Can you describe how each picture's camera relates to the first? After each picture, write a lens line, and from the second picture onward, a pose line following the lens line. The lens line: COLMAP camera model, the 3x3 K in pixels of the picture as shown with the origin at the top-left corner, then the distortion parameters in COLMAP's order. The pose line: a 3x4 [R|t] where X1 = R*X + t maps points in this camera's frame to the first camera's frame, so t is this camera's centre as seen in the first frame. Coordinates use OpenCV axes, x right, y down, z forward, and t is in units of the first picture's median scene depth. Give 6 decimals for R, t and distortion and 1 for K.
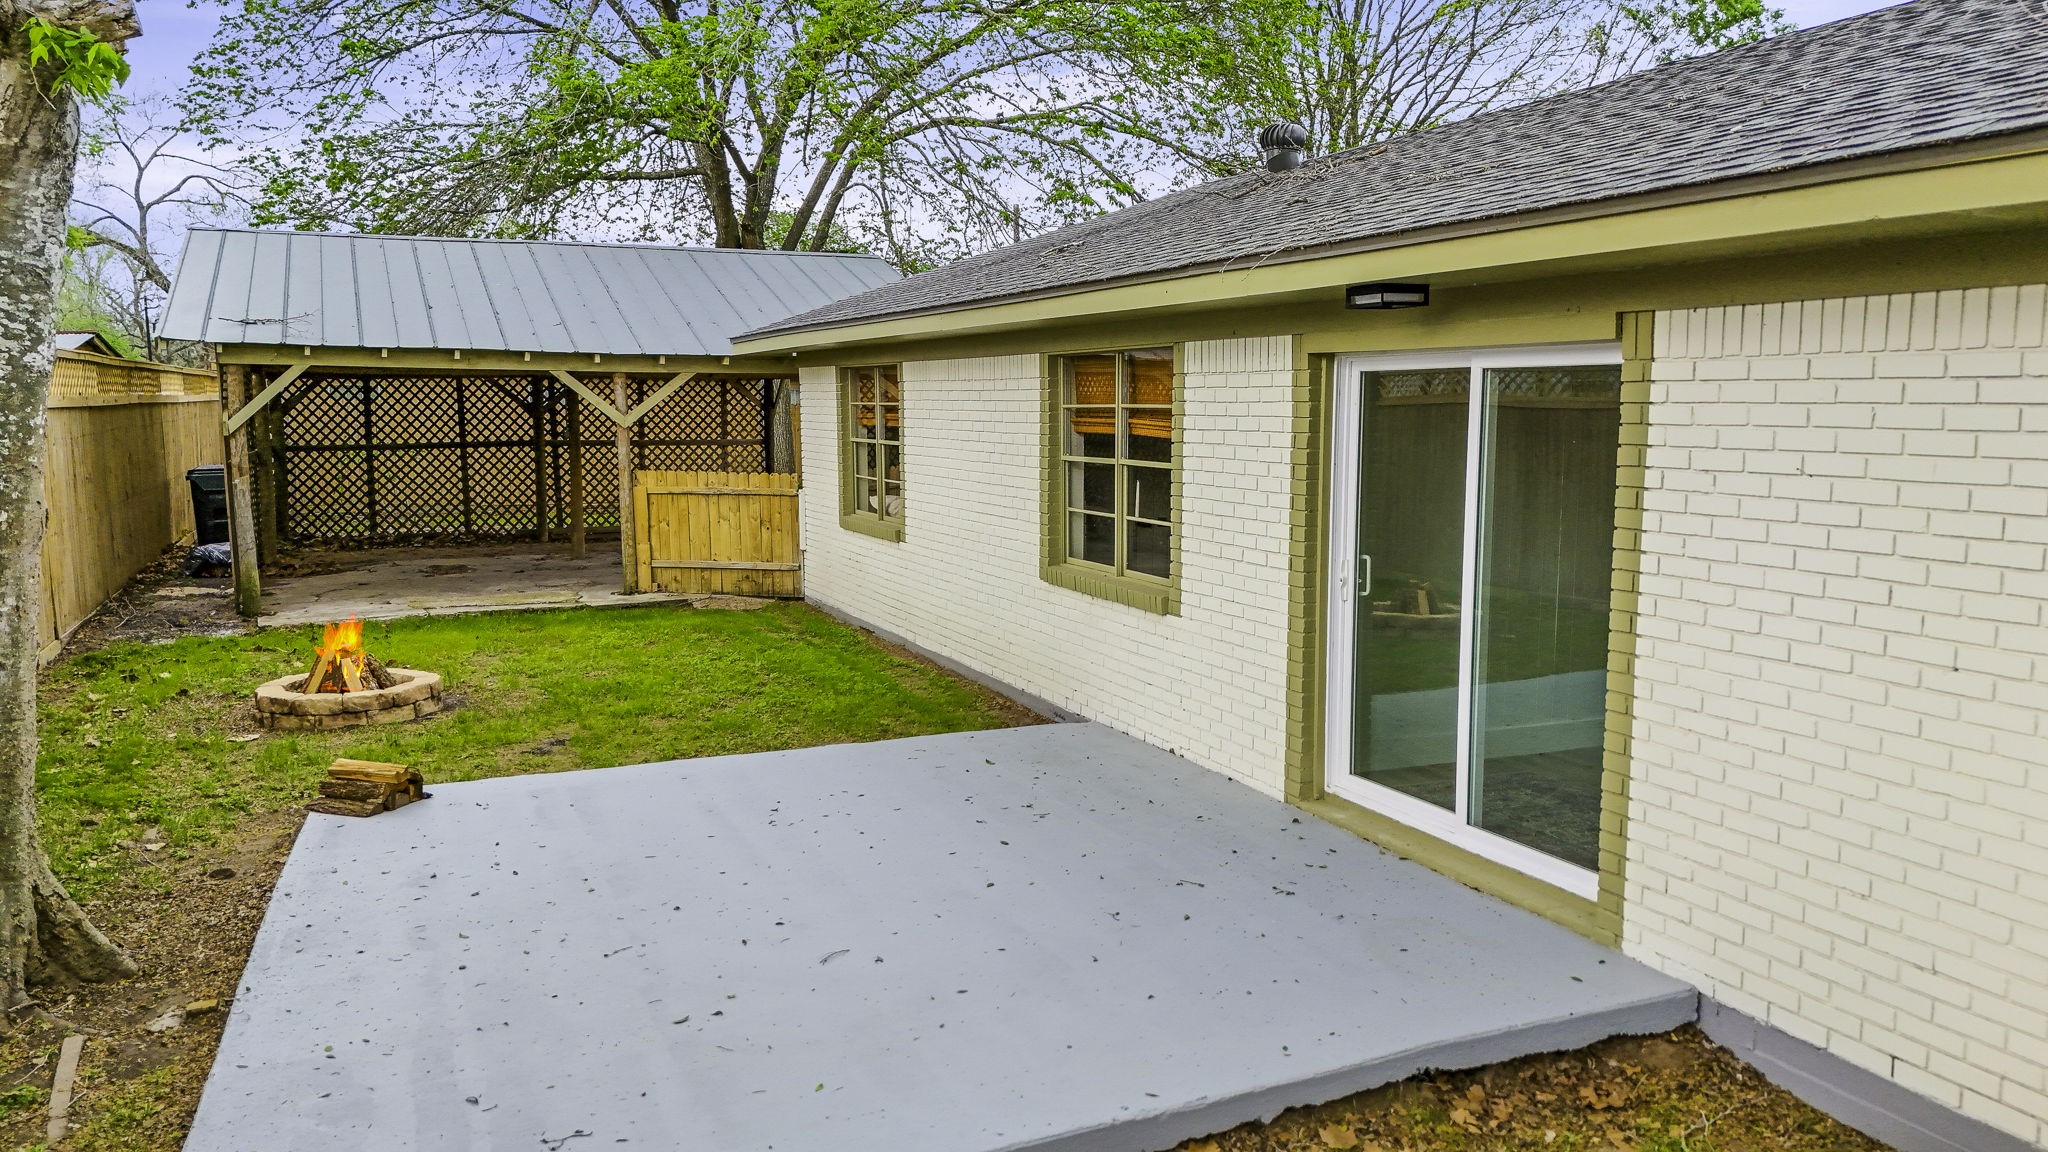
lens RADIAL K [[1524.8, 0, 1020.9], [0, 1524.8, 578.0], [0, 0, 1]] dist [0.058542, -0.033598]
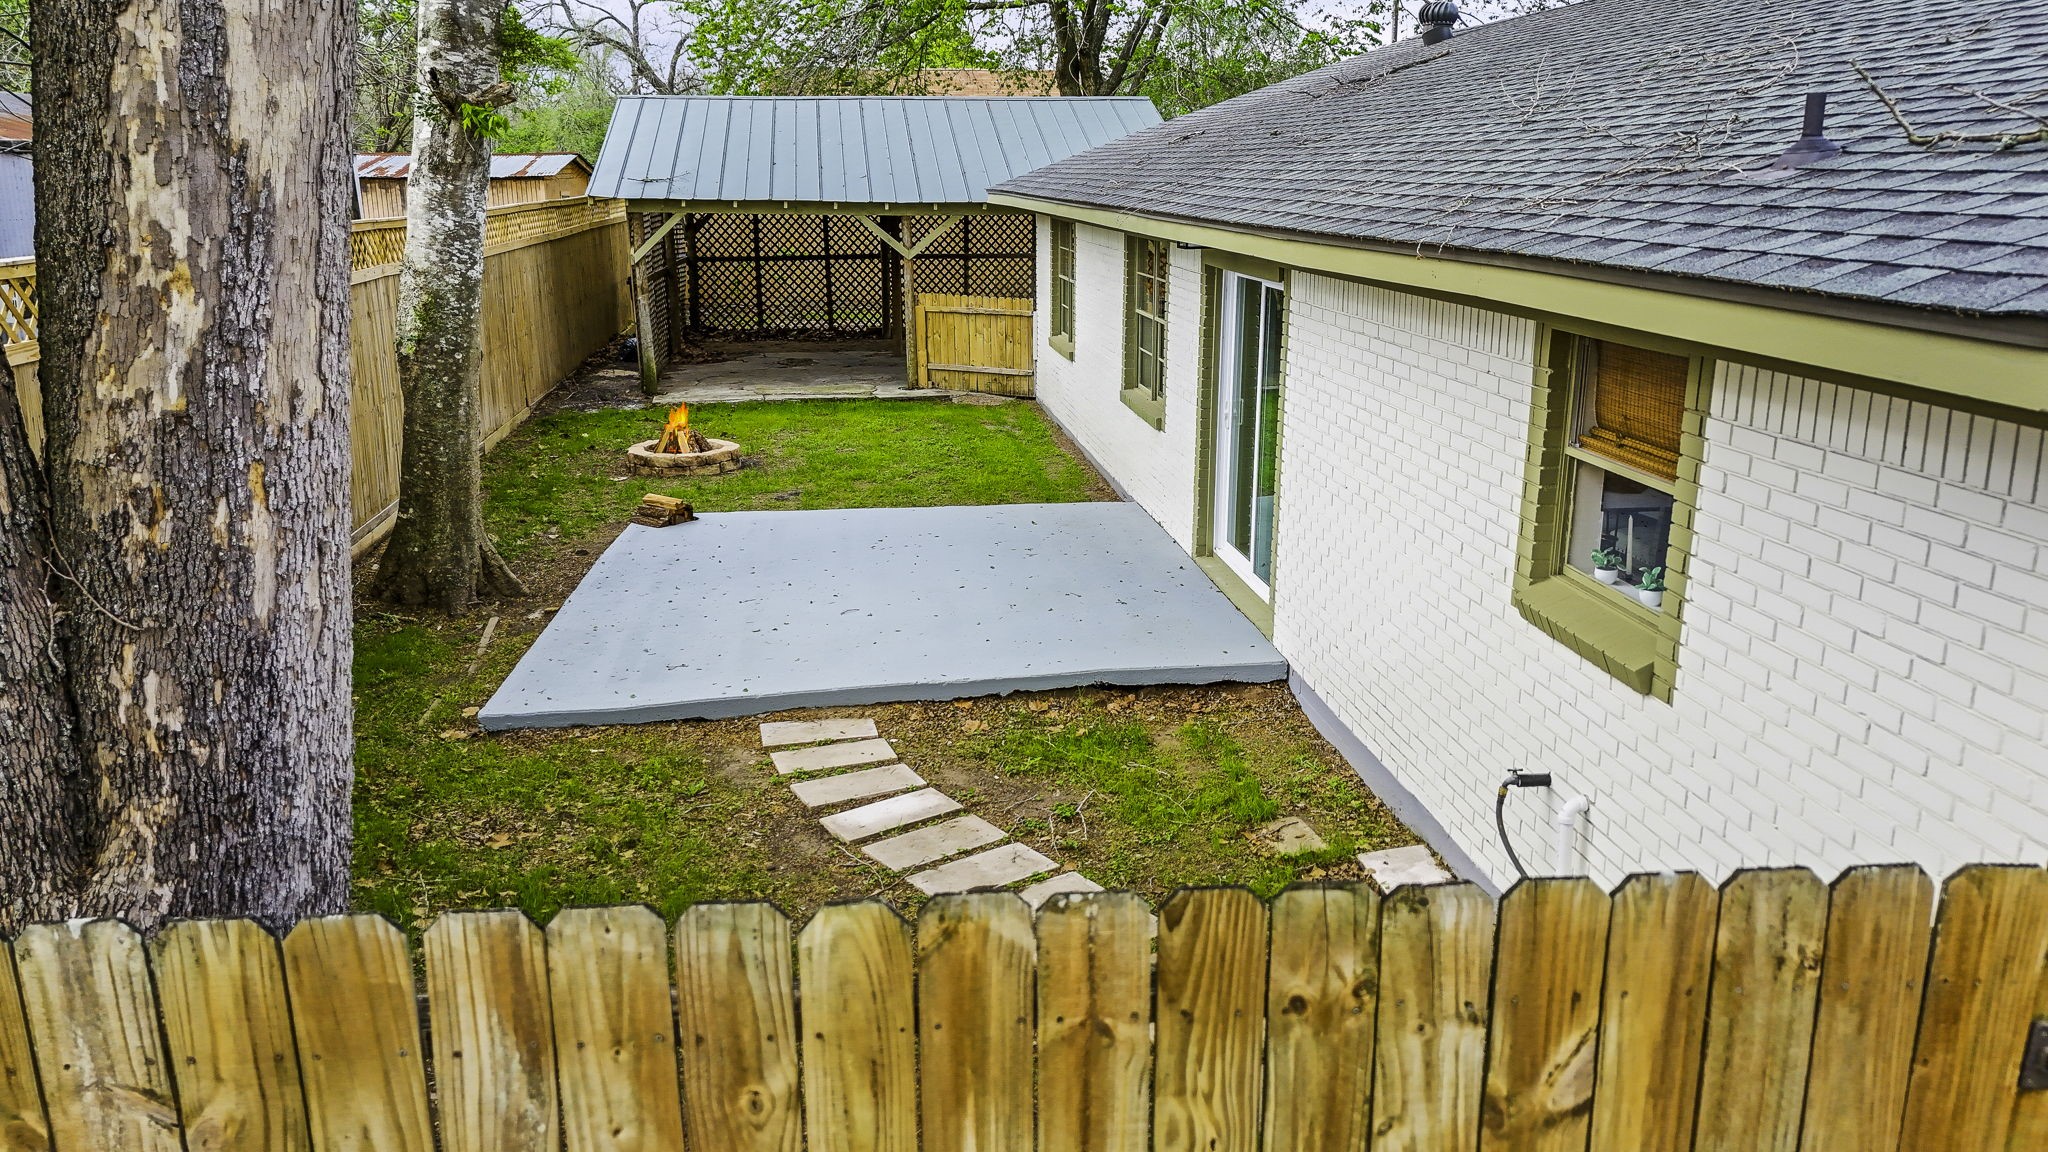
lens RADIAL K [[1524.8, 0, 1027.7], [0, 1524.8, 573.4], [0, 0, 1]] dist [0.058542, -0.033598]
pose [[0.961588, 0.071022, -0.265150, 0.291214], [-0.033290, 0.988992, 0.144176, -0.036694], [0.272471, -0.129811, 0.953367, -0.353842]]
